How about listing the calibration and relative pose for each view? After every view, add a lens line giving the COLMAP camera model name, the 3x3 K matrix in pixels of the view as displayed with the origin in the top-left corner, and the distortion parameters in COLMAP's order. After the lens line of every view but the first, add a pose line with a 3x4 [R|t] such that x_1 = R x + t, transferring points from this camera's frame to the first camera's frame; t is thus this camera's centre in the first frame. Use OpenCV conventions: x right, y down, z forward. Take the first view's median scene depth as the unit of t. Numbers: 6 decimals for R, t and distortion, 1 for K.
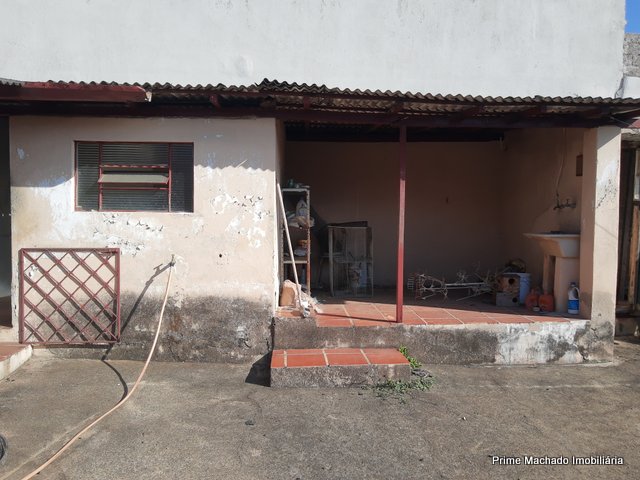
lens RADIAL K [[506.9, 0, 324.9], [0, 506.9, 241.3], [0, 0, 1]] dist [-0.001565, 0.001700]
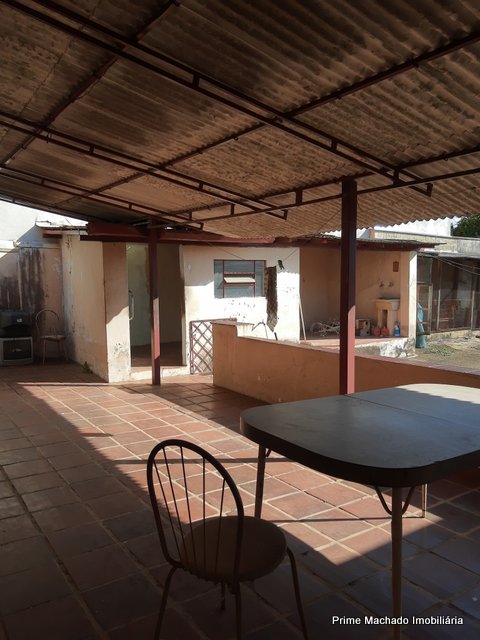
lens RADIAL K [[506.9, 0, 239.1], [0, 506.9, 320.5], [0, 0, 1]] dist [-0.001565, 0.001700]
pose [[0.866023, -0.063531, 0.495951, -1.234294], [0.047592, 0.997865, 0.044722, -0.054932], [-0.497734, -0.015127, 0.867198, -0.568947]]
